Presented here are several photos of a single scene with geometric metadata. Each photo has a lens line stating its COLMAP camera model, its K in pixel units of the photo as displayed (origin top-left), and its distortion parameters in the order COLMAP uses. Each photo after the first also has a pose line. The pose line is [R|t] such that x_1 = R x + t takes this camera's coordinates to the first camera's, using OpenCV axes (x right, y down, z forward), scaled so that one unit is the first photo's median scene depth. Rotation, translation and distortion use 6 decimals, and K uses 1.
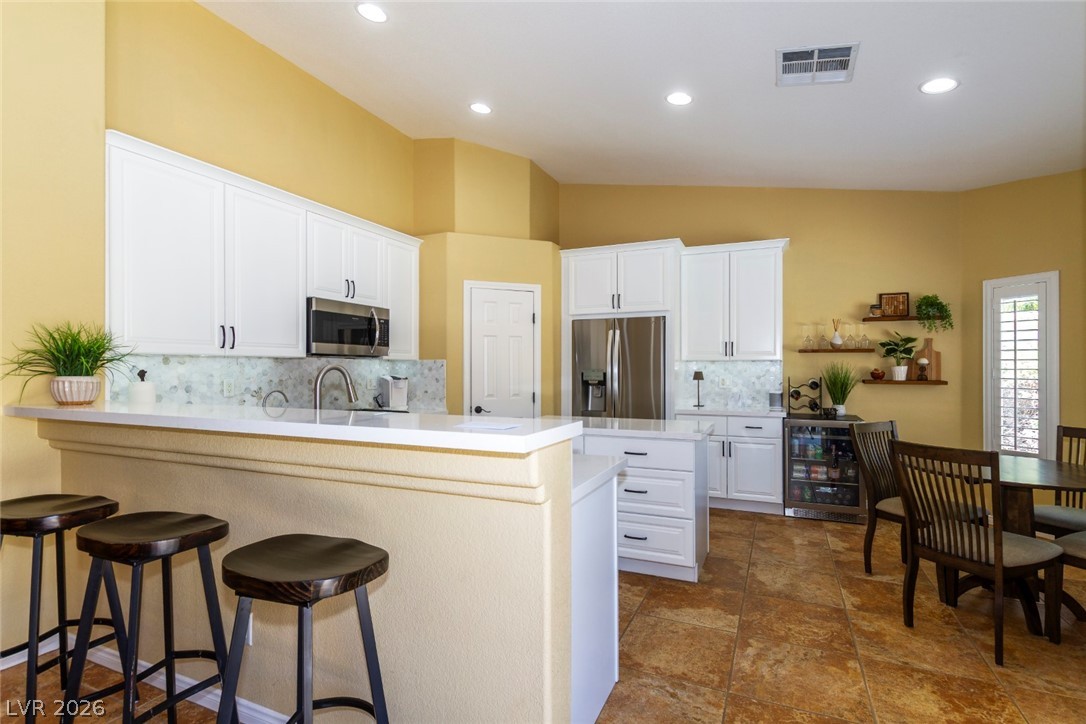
lens RADIAL K [[517.0, 0, 549.0], [0, 517.0, 367.8], [0, 0, 1]] dist [0.011243, 0.000023]
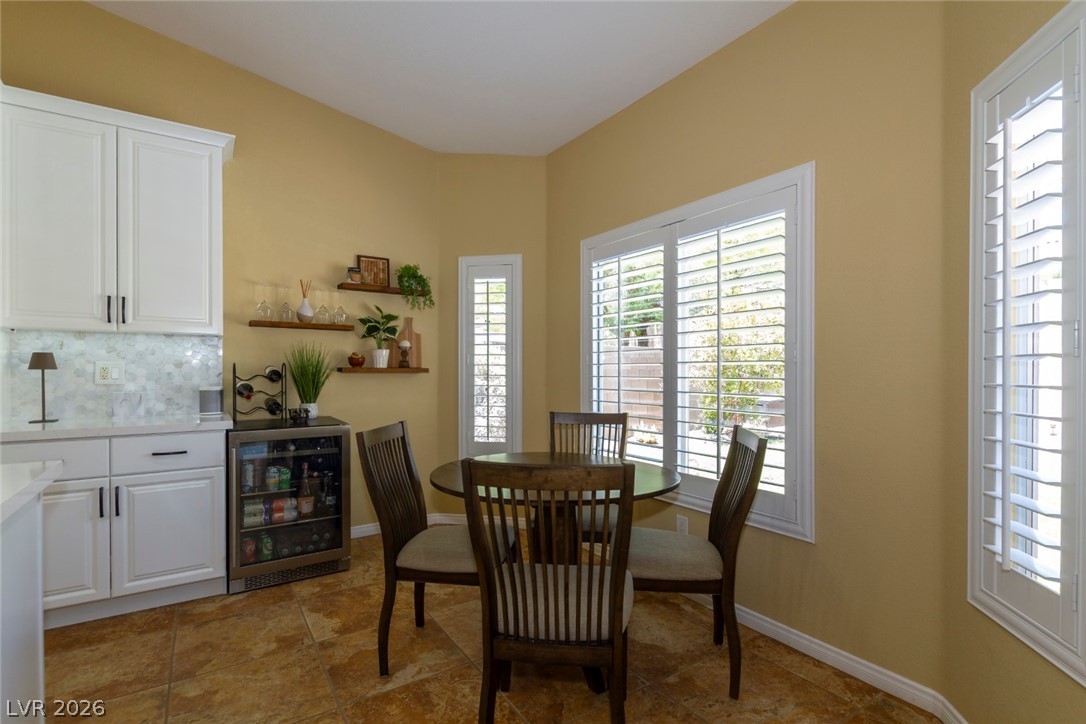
lens RADIAL K [[517.0, 0, 544.0], [0, 517.0, 370.3], [0, 0, 1]] dist [0.001505, -0.000216]
pose [[0.536405, -0.003245, 0.843954, 0.144533], [-0.002975, 0.999979, 0.005736, 0.022924], [-0.843955, -0.005588, 0.536384, 0.369661]]
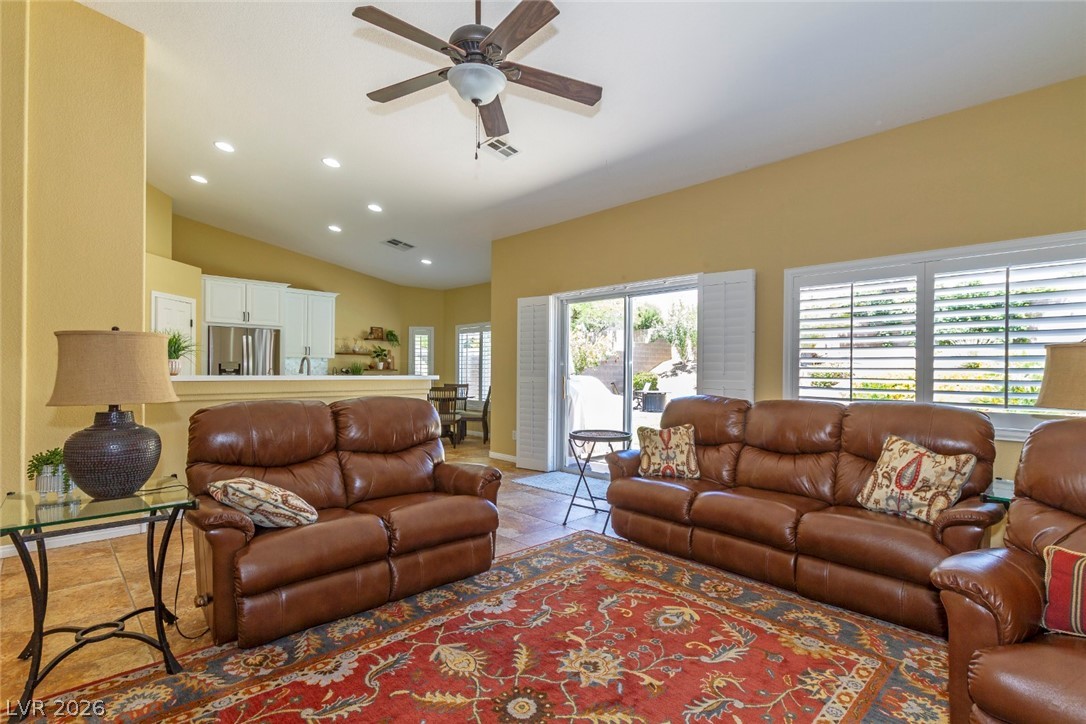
lens RADIAL K [[512.7, 0, 547.3], [0, 512.7, 371.3], [0, 0, 1]] dist [0.009741, -0.000700]
pose [[0.364399, 0.000022, 0.931243, -1.030761], [-0.008501, 0.999958, 0.003302, 0.020504], [-0.931204, -0.009120, 0.364384, -0.400183]]
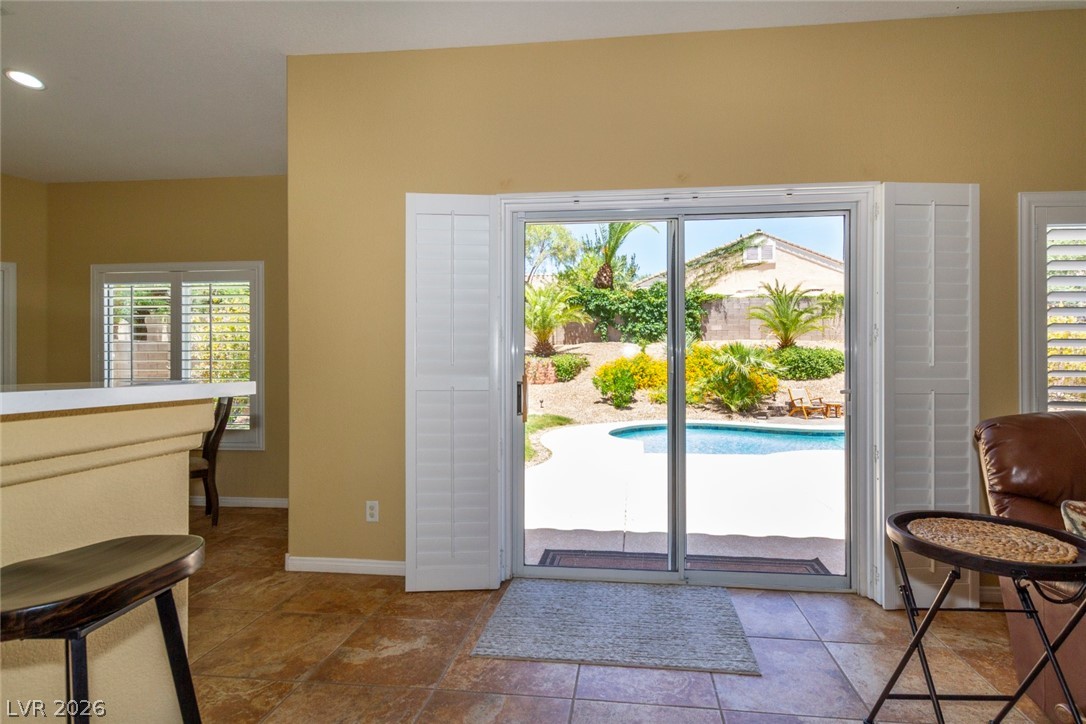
lens RADIAL K [[525.0, 0, 570.9], [0, 525.0, 363.7], [0, 0, 1]] dist [0.003649, 0.000323]
pose [[-0.309385, -0.000062, 0.950937, -0.411431], [-0.001827, 0.999998, -0.000529, 0.023503], [-0.950935, -0.001901, -0.309385, 0.177541]]
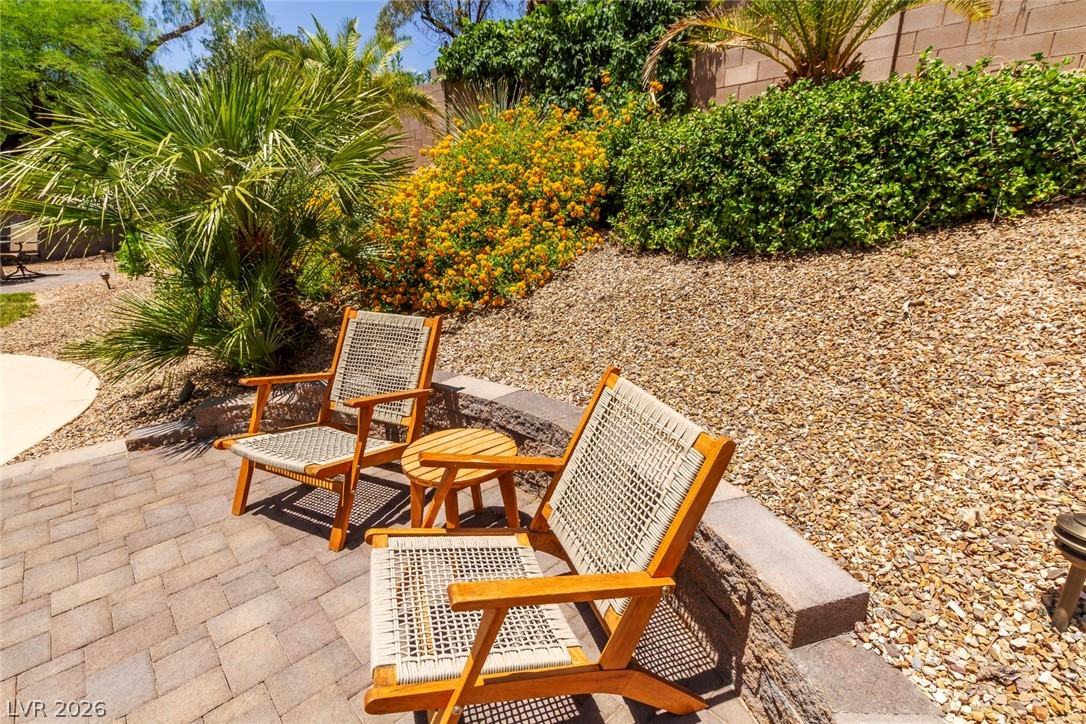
lens RADIAL K [[514.6, 0, 544.5], [0, 514.6, 371.3], [0, 0, 1]] dist [0.007143, -0.000203]
pose [[0.370201, -0.278238, 0.886304, 1.615074], [0.002558, 0.954392, 0.298545, 0.064676], [-0.928948, -0.108254, 0.354029, -2.305488]]
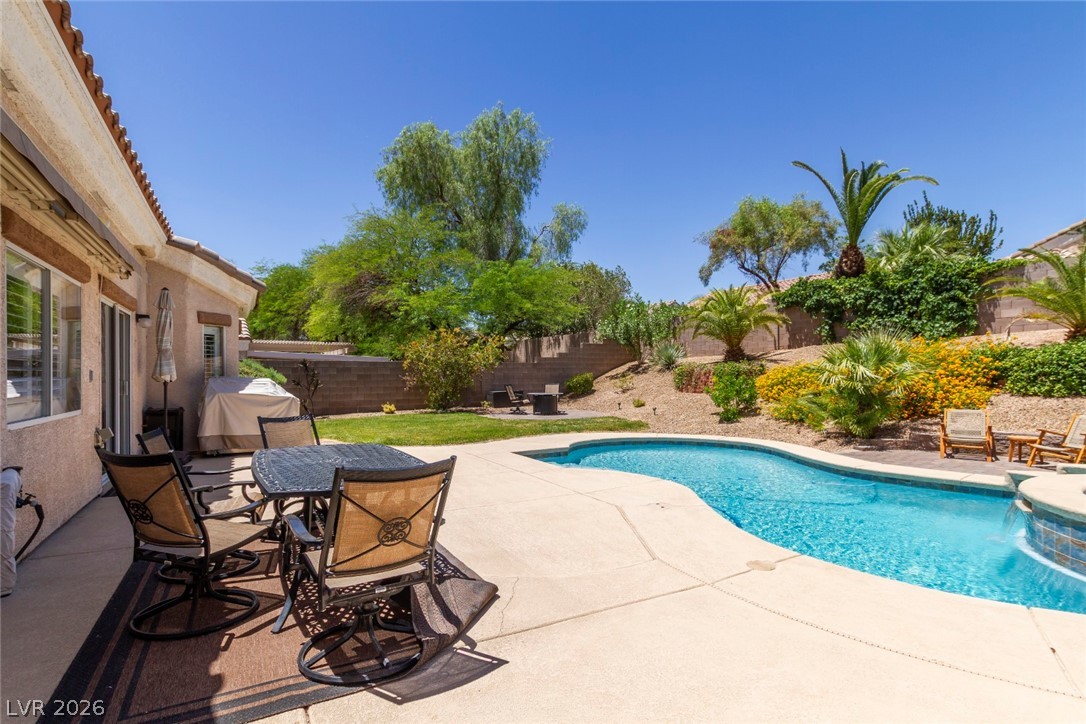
lens RADIAL K [[516.6, 0, 538.4], [0, 516.6, 374.2], [0, 0, 1]] dist [0.009336, -0.004682]
pose [[0.592207, -0.002273, 0.805783, -0.318898], [0.002985, 0.999995, 0.000627, 0.032854], [-0.805781, 0.002033, 0.592211, -1.845818]]
